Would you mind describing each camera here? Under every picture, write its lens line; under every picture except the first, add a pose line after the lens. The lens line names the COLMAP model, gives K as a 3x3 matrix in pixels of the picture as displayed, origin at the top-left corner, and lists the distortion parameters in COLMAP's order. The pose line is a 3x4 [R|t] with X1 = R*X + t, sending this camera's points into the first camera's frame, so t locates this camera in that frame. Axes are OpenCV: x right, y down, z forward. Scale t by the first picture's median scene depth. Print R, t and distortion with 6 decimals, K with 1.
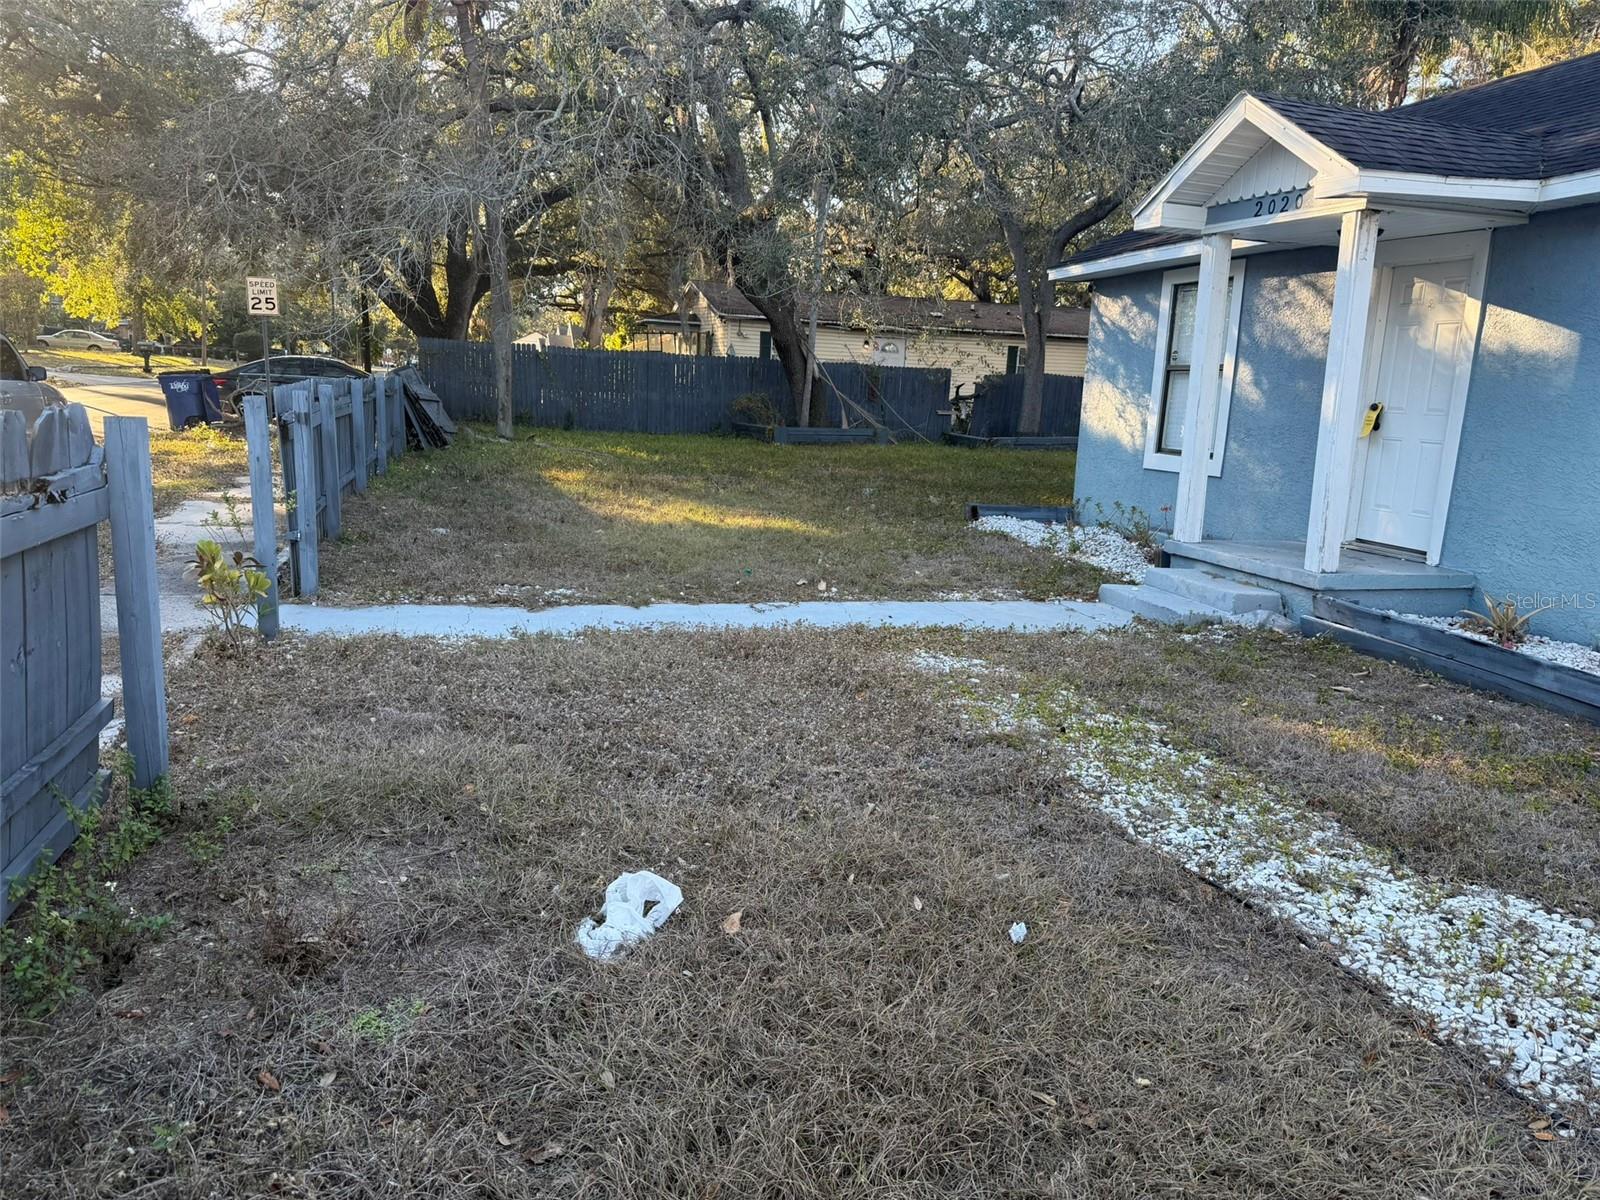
lens RADIAL K [[1184.2, 0, 793.8], [0, 1184.2, 602.1], [0, 0, 1]] dist [0.082304, -0.107845]
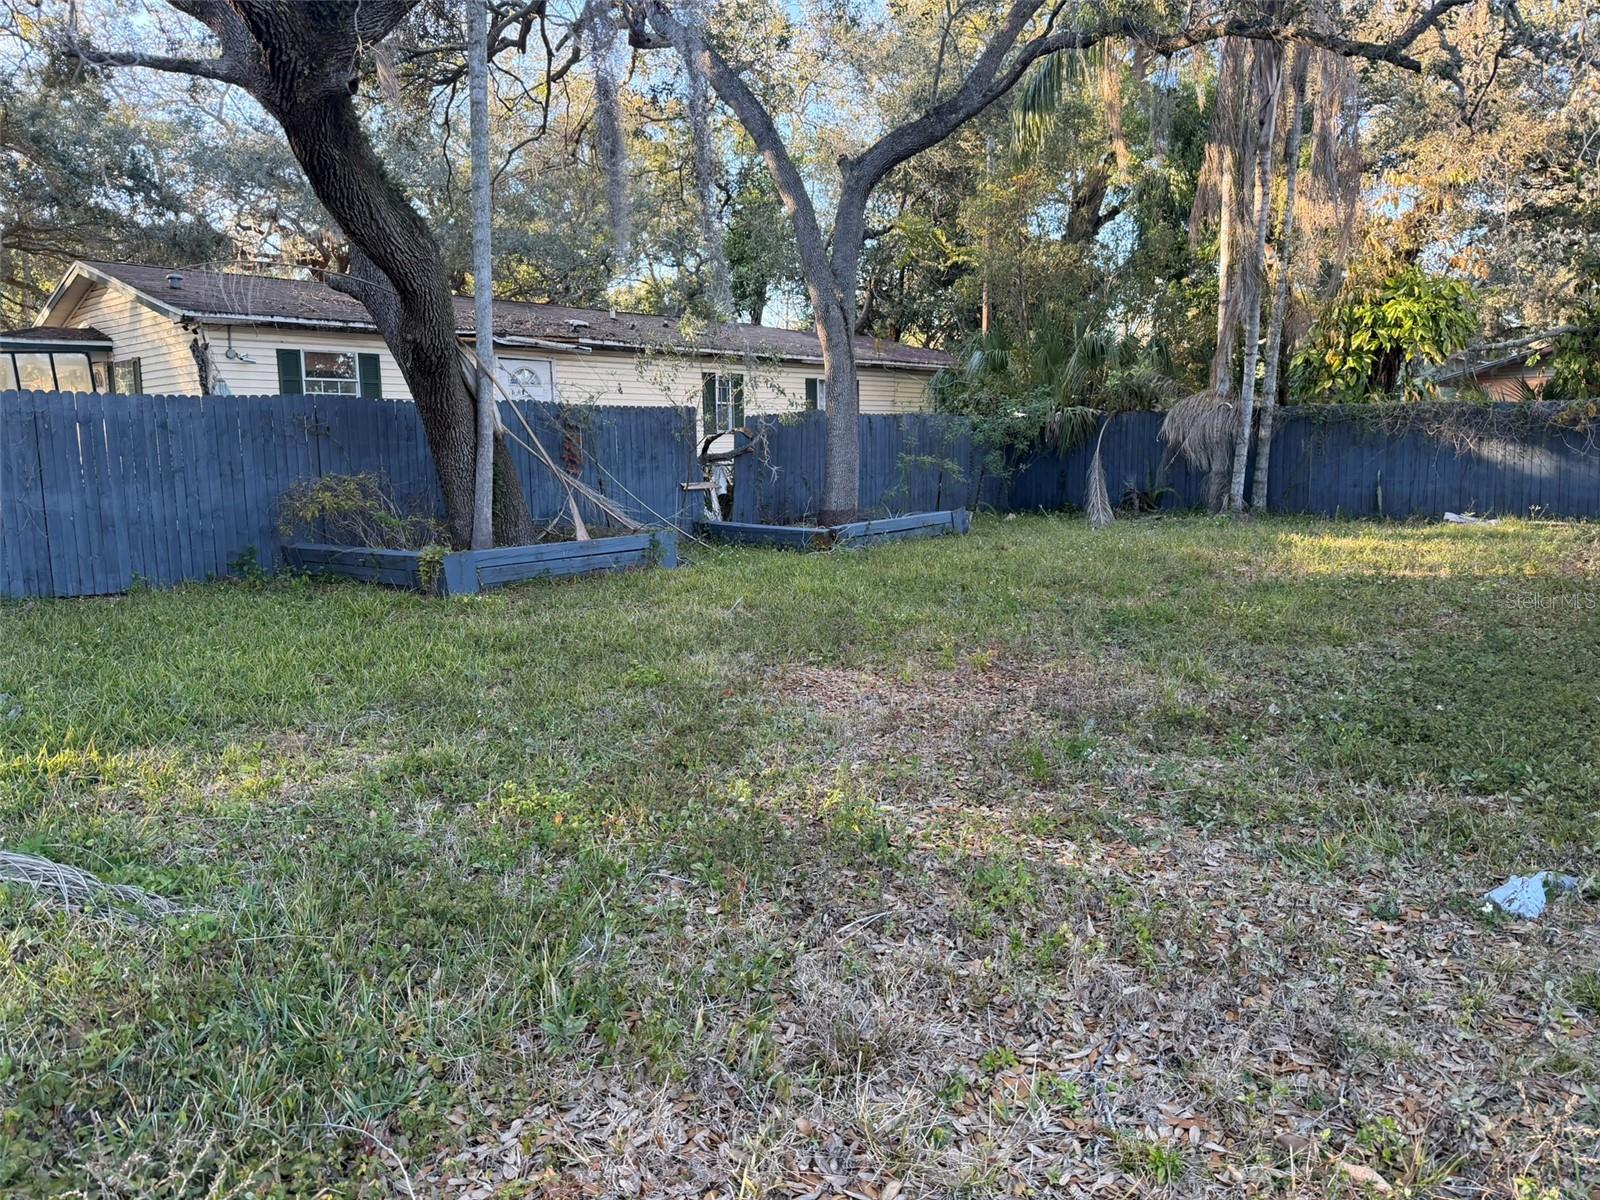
lens RADIAL K [[1184.2, 0, 815.3], [0, 1184.2, 603.8], [0, 0, 1]] dist [0.082304, -0.107845]
pose [[0.873059, -0.122186, 0.472059, -0.088097], [0.139050, 0.990285, -0.000846, -0.097480], [-0.467369, 0.066379, 0.881567, 0.494265]]
